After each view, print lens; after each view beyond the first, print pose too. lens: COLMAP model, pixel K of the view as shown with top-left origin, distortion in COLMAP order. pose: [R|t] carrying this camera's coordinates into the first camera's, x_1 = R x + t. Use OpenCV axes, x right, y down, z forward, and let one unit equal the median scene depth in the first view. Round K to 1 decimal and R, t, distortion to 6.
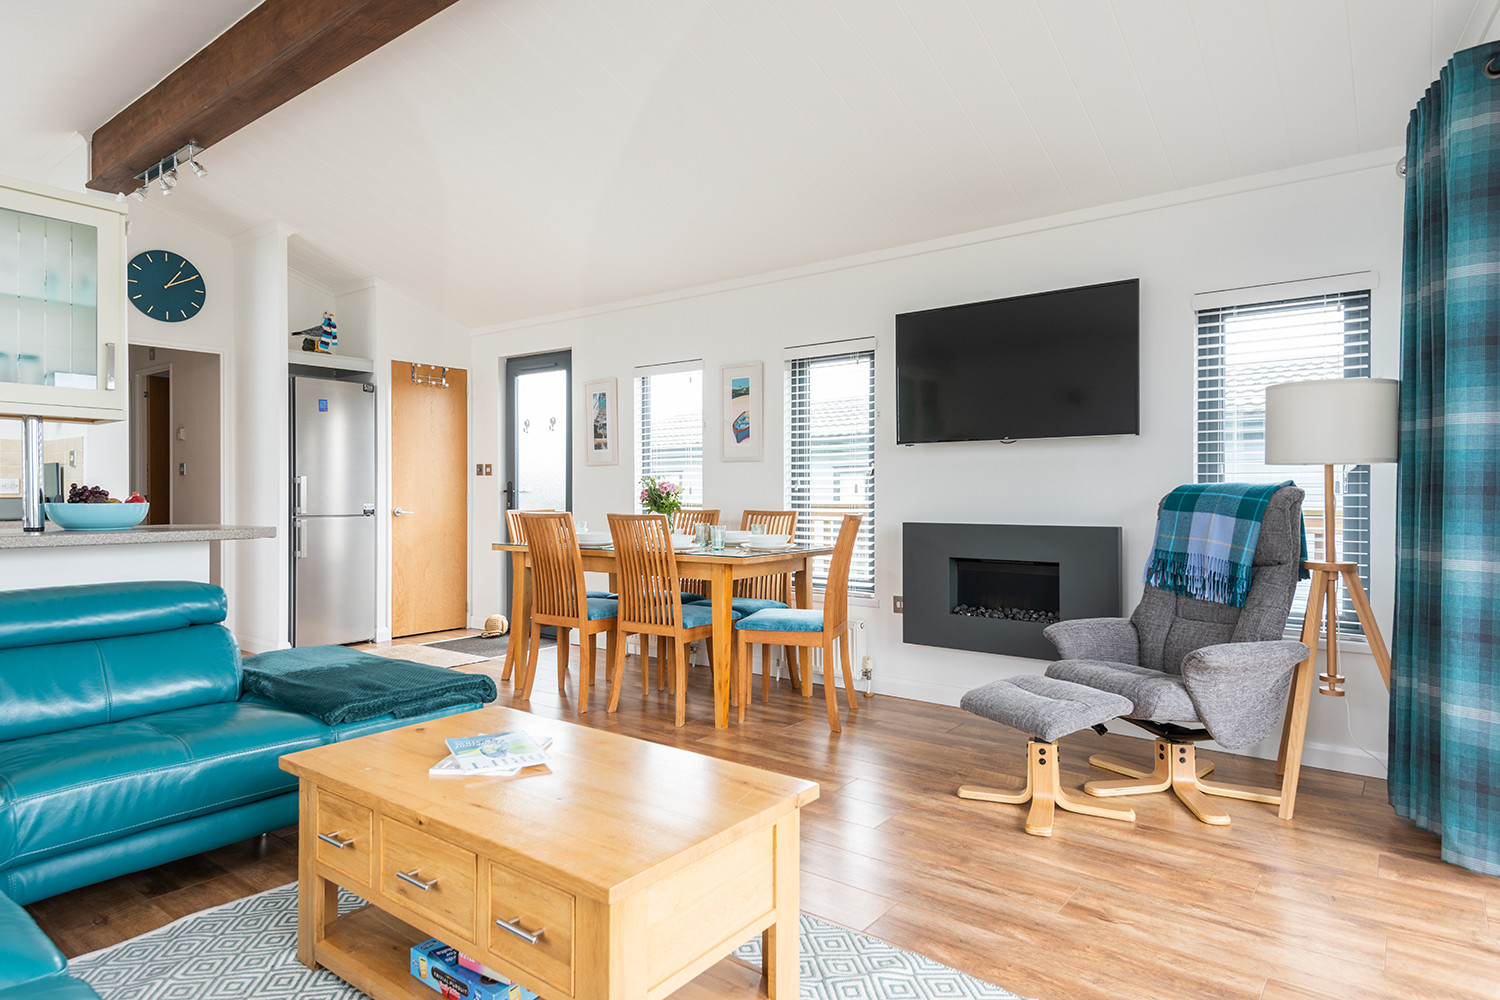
lens RADIAL K [[869.9, 0, 750.5], [0, 869.9, 502.8], [0, 0, 1]] dist [-0.008263, -0.001823]
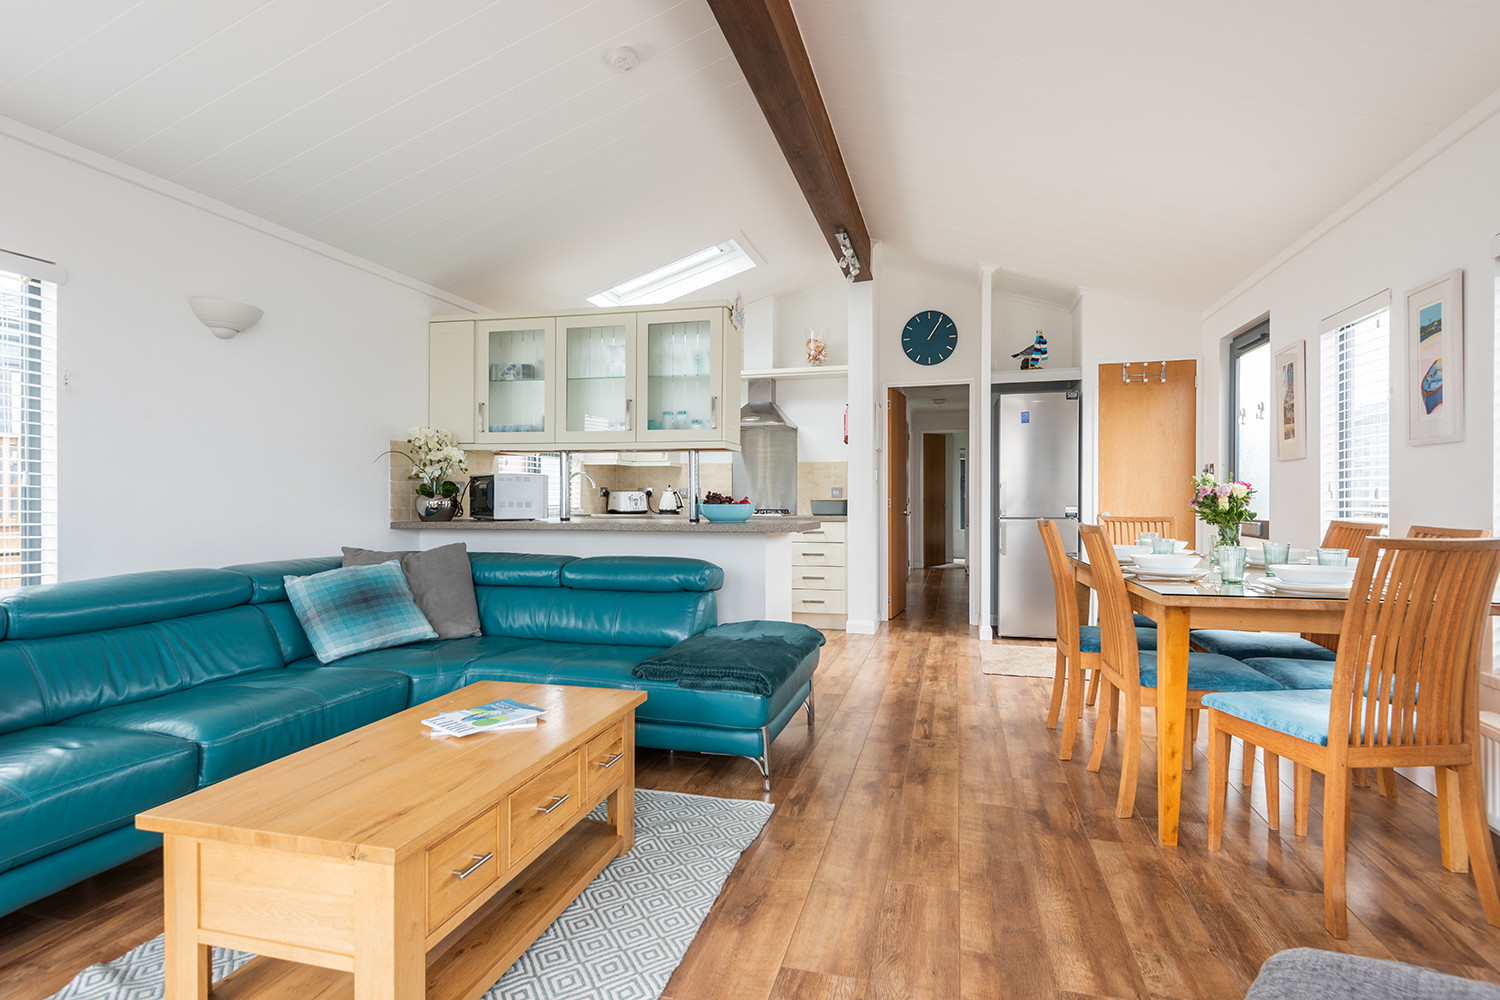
lens RADIAL K [[753.8, 0, 742.2], [0, 753.8, 503.5], [0, 0, 1]] dist [0.011811, -0.011331]
pose [[0.369863, 0.005115, -0.929072, 0.266427], [-0.008637, 0.999961, 0.002067, -0.002507], [0.929046, 0.007260, 0.369892, 0.321846]]
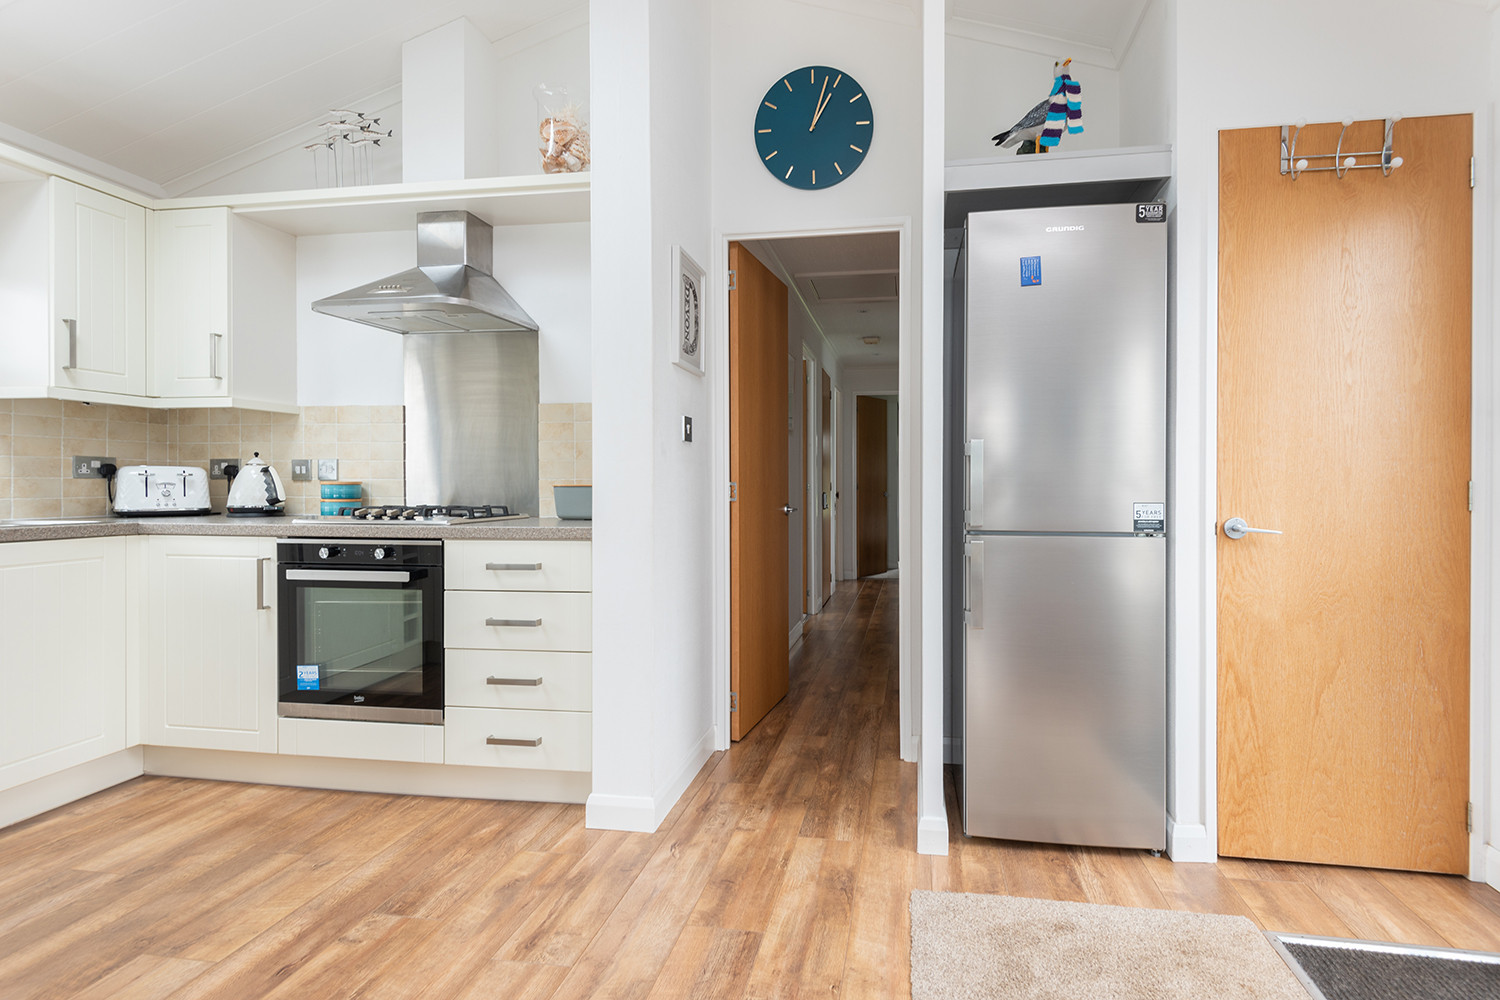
lens RADIAL K [[753.8, 0, 795.1], [0, 753.8, 487.0], [0, 0, 1]] dist [0.011811, -0.011331]
pose [[0.481367, 0.001244, -0.876518, -0.229617], [-0.008984, 0.999953, -0.003515, -0.004696], [0.876473, 0.009566, 0.481356, 0.736549]]
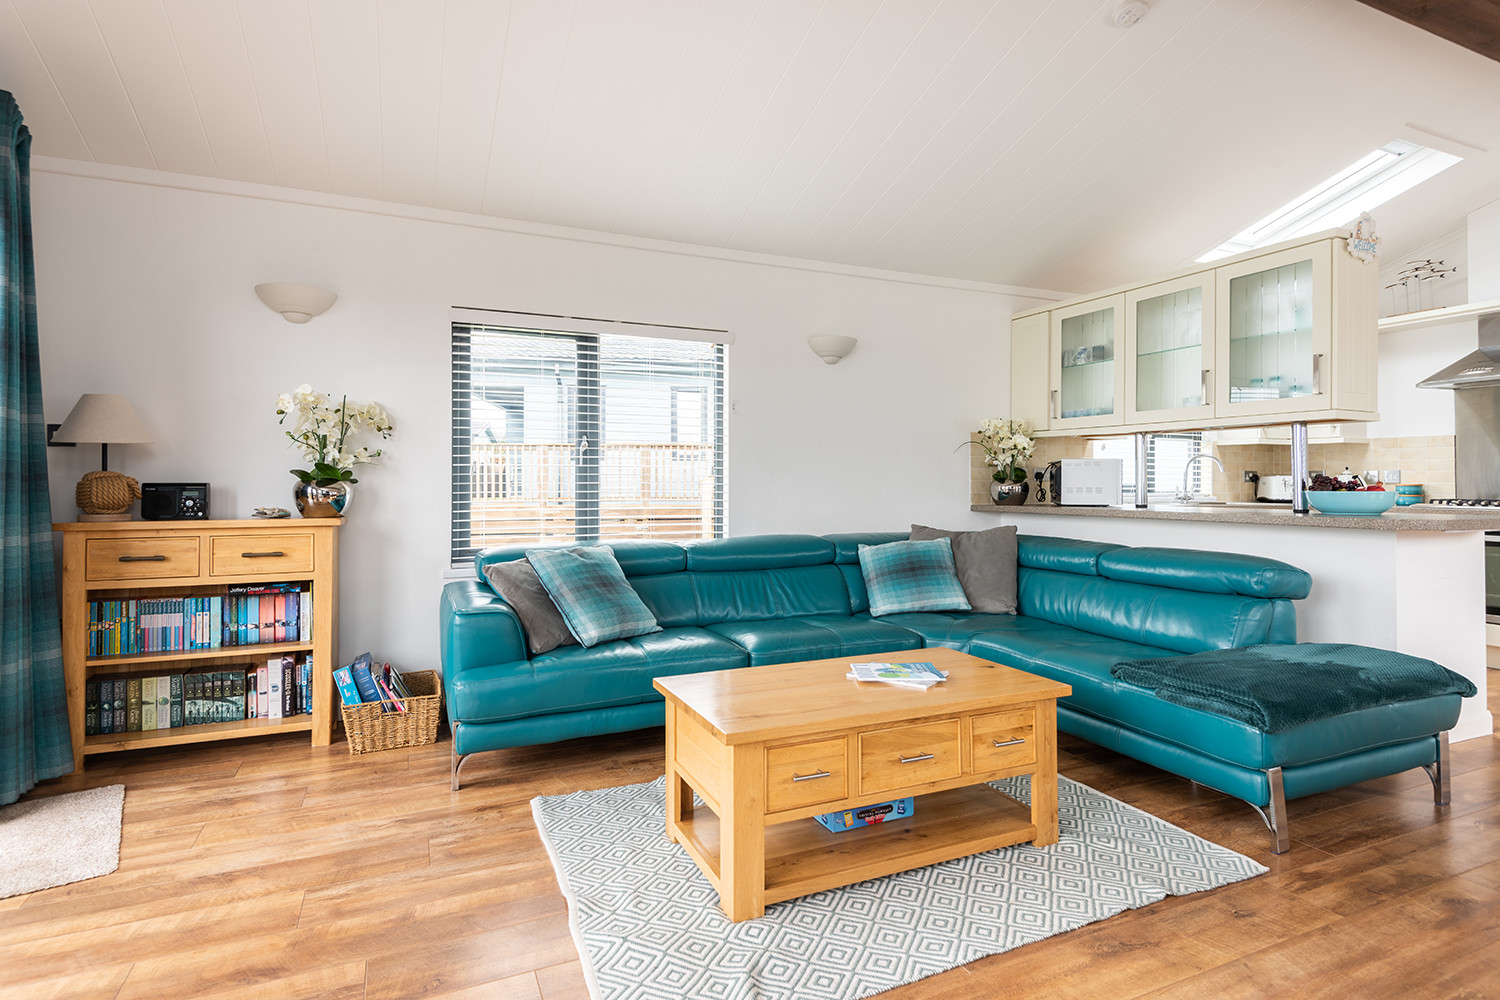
lens RADIAL K [[753.8, 0, 758.4], [0, 753.8, 477.6], [0, 0, 1]] dist [0.011811, -0.011331]
pose [[-0.485522, -0.009179, -0.874176, 0.288351], [-0.009036, 0.999944, -0.005480, -0.003220], [0.874177, 0.005238, -0.485578, 0.473152]]
